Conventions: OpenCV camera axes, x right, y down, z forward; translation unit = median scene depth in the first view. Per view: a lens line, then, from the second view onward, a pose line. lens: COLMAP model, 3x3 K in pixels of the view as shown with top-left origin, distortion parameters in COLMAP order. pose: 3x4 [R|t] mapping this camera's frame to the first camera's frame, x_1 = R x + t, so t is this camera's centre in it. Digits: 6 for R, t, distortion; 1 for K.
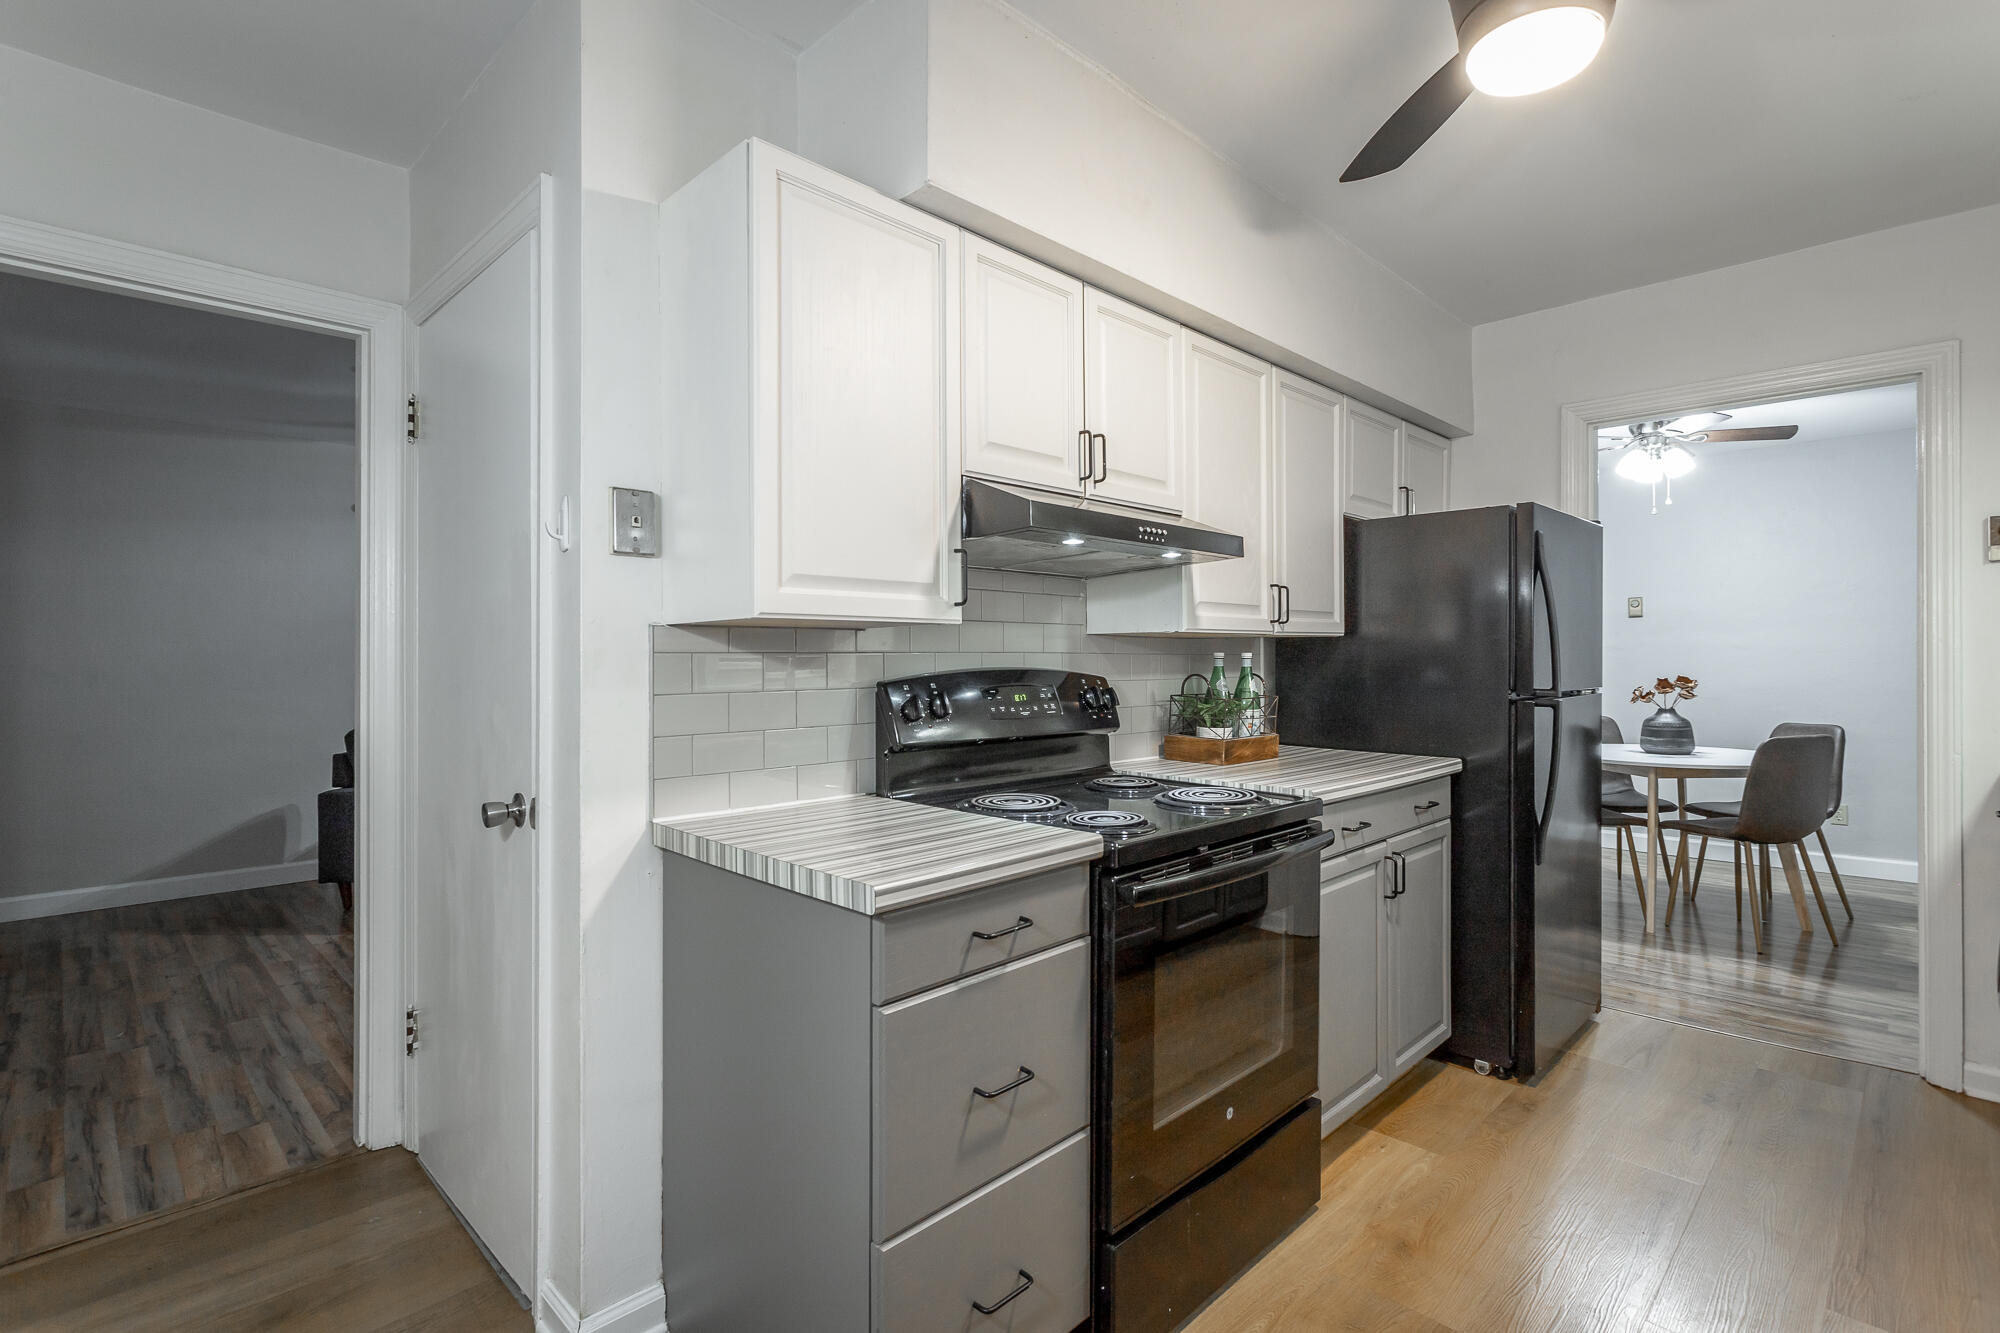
lens RADIAL K [[943.9, 0, 992.7], [0, 943.9, 643.8], [0, 0, 1]] dist [-0.000129, 0.000239]
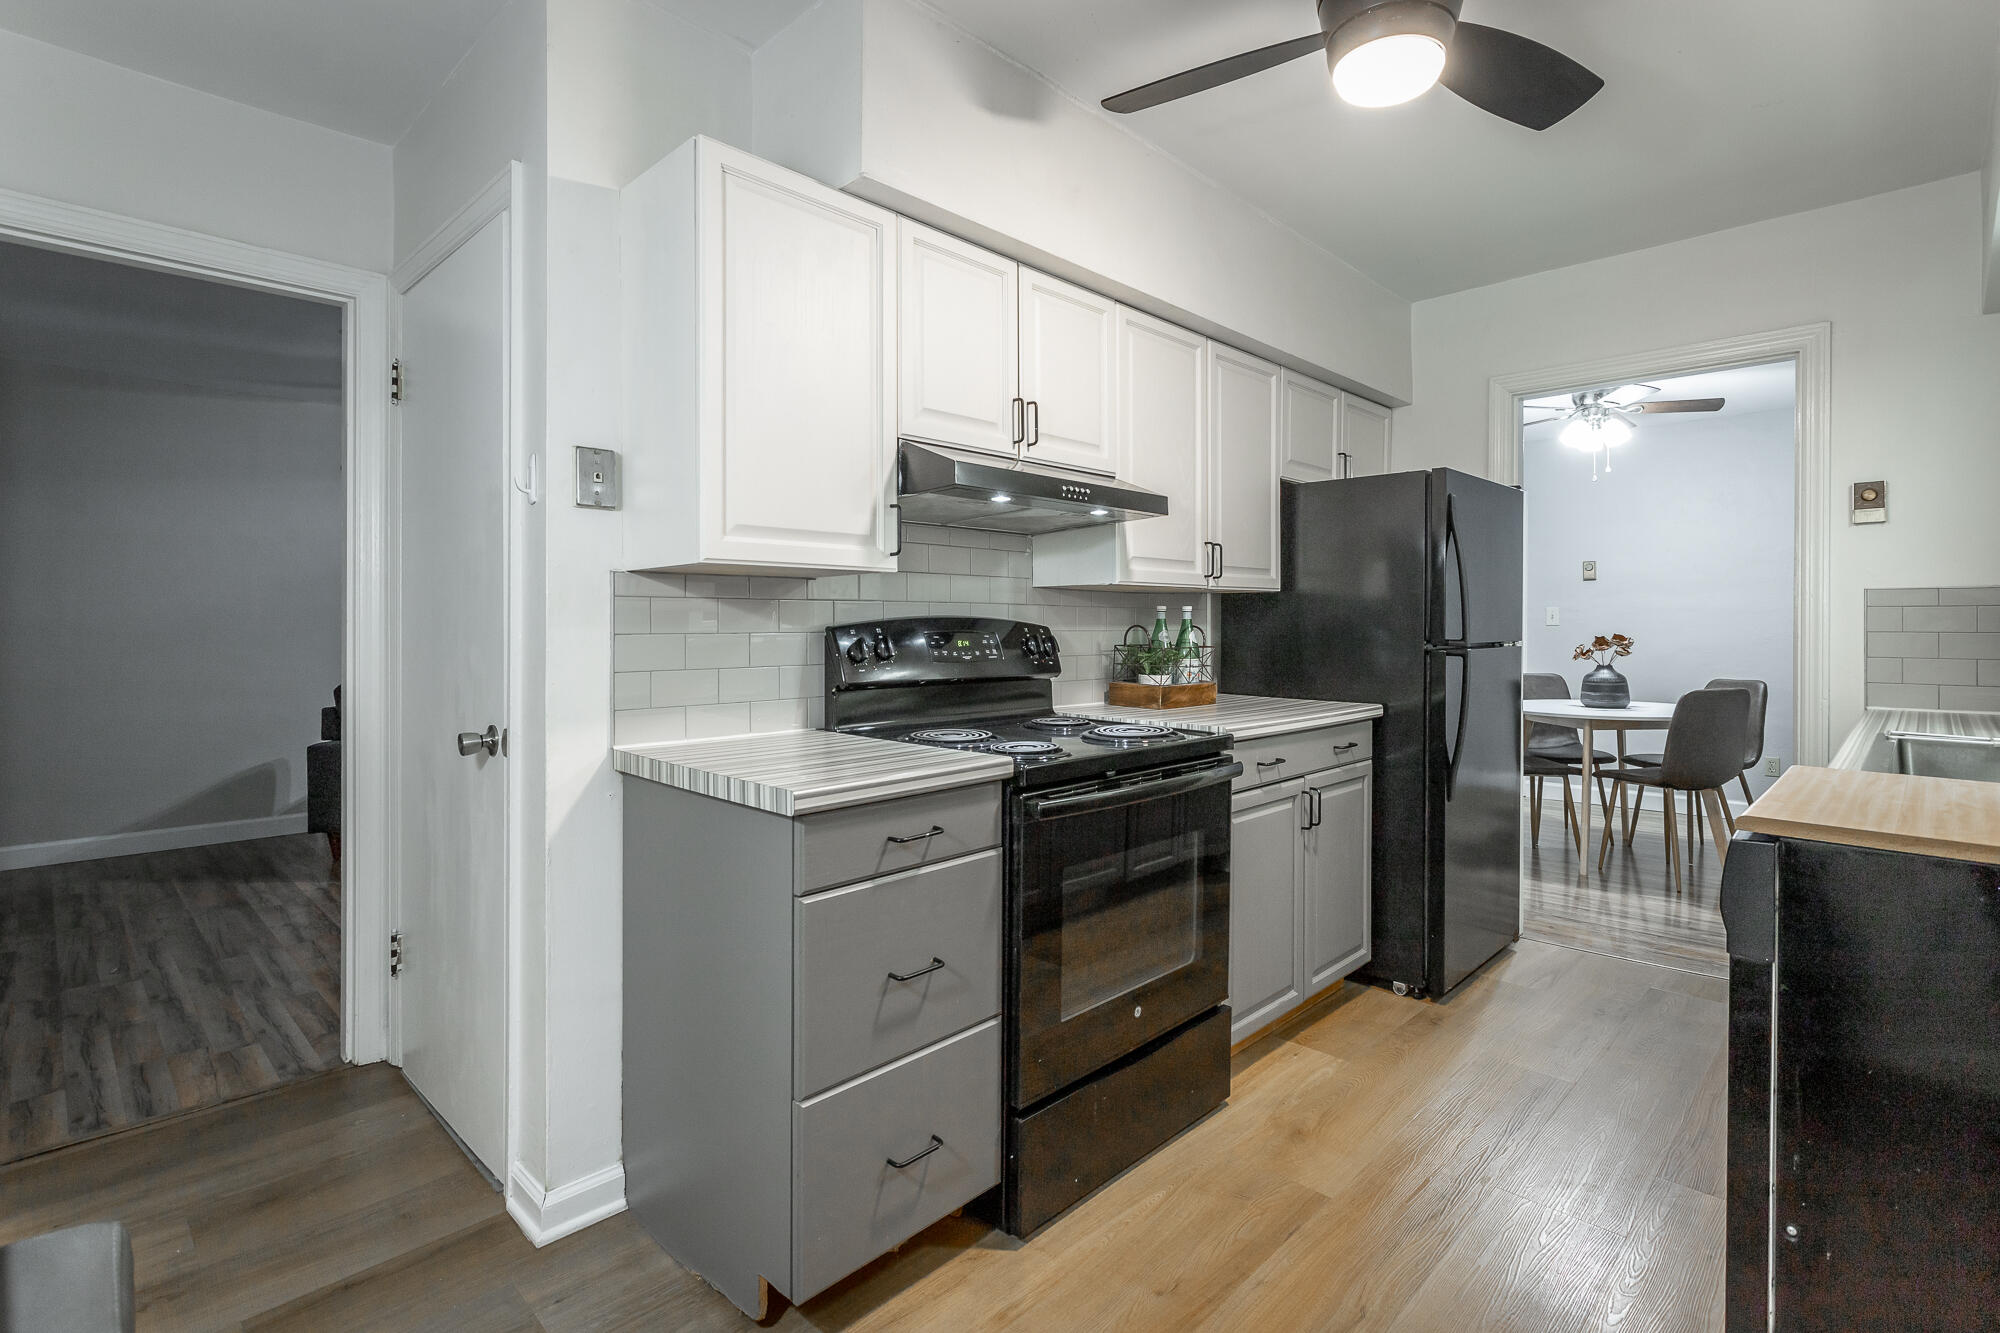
lens RADIAL K [[947.1, 0, 1020.5], [0, 947.1, 615.1], [0, 0, 1]] dist [-0.000645, 0.000225]
pose [[0.999693, 0.002640, 0.024630, 0.065264], [-0.002775, 0.999981, 0.005468, 0.017587], [-0.024615, -0.005534, 0.999682, -0.088649]]
